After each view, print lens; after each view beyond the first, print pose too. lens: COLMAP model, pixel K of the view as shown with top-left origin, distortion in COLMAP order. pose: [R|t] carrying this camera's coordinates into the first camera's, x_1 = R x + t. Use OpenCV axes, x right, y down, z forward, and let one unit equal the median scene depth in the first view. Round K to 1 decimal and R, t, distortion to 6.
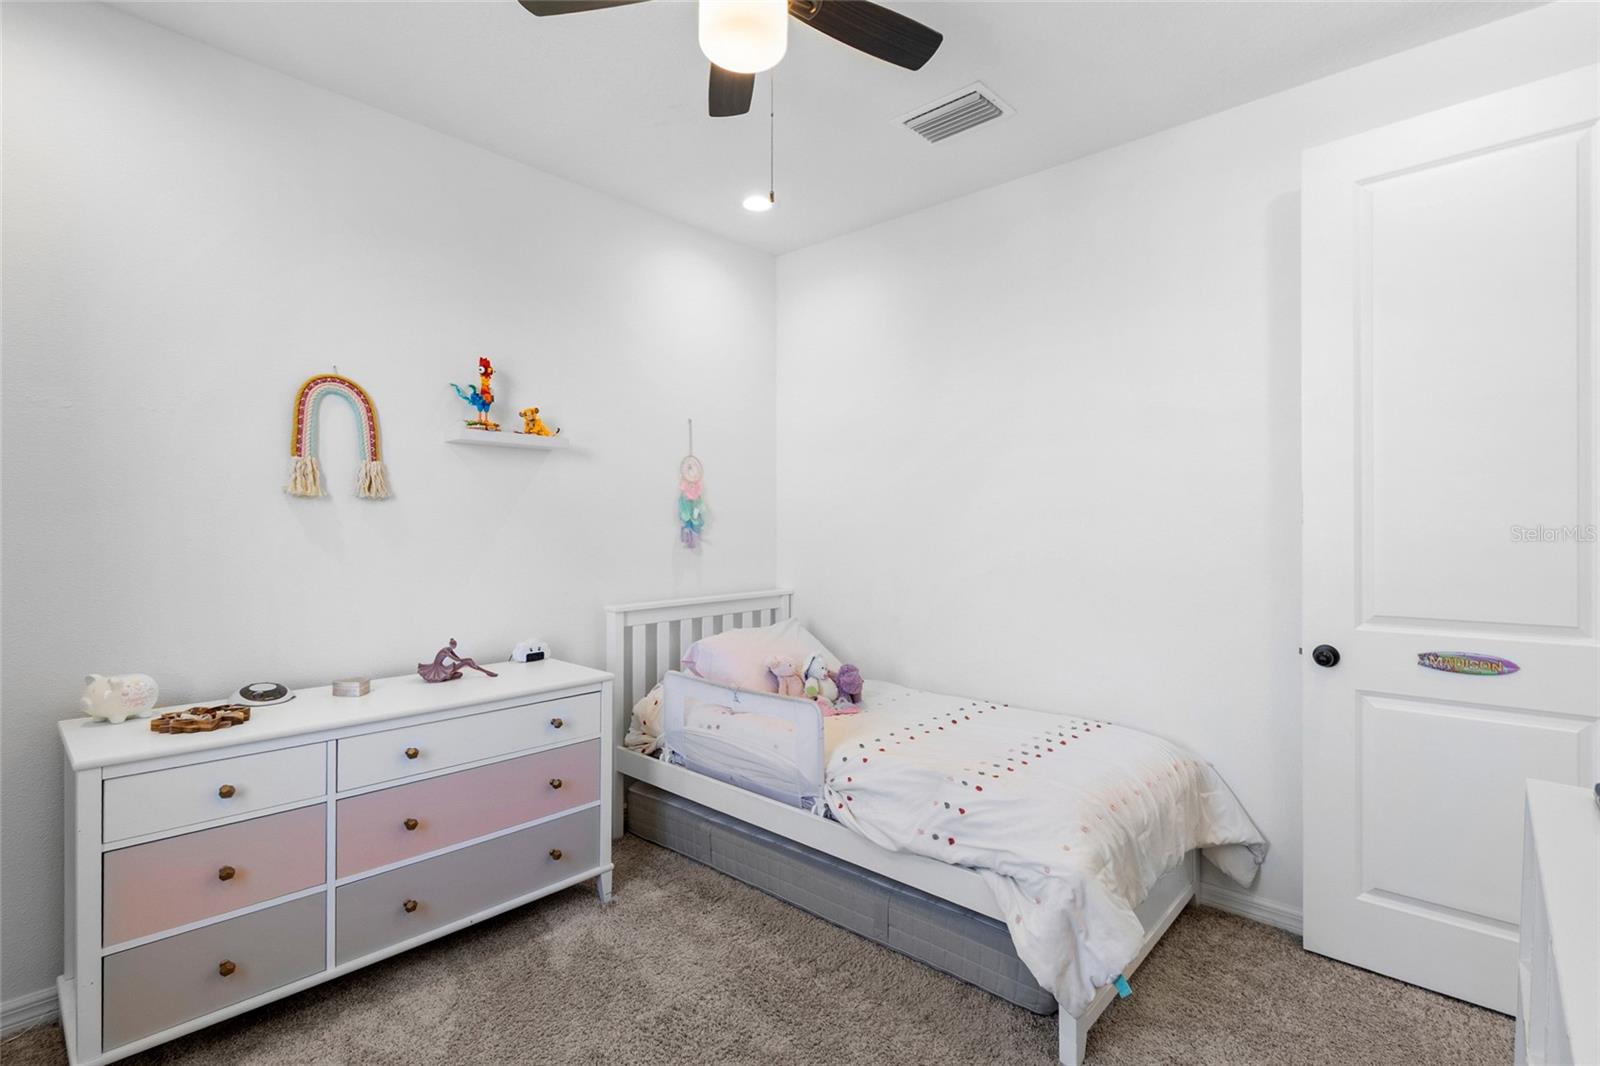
lens RADIAL K [[747.6, 0, 818.0], [0, 747.6, 527.9], [0, 0, 1]] dist [-0.010070, 0.000237]
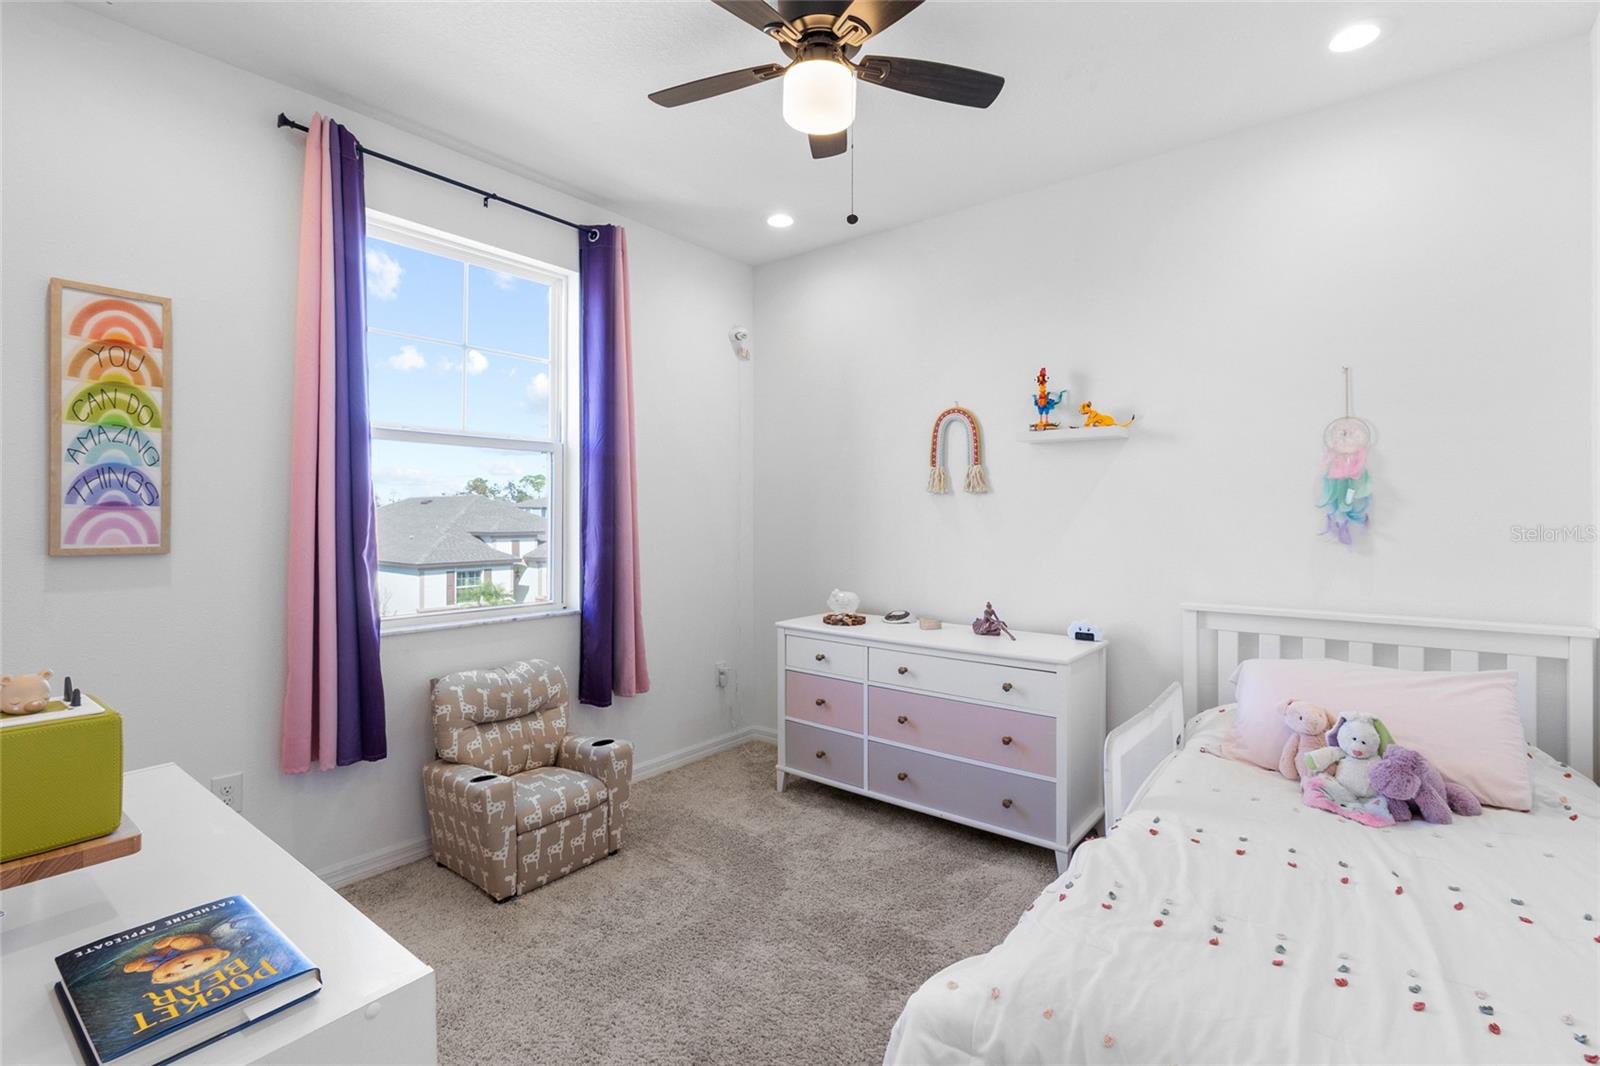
lens RADIAL K [[729.2, 0, 796.4], [0, 729.2, 513.2], [0, 0, 1]] dist [-0.000653, -0.000129]
pose [[0.060635, 0.003272, -0.998155, 0.715457], [-0.002313, 0.999992, 0.003137, -0.005660], [0.998157, 0.002119, 0.060642, 0.595812]]
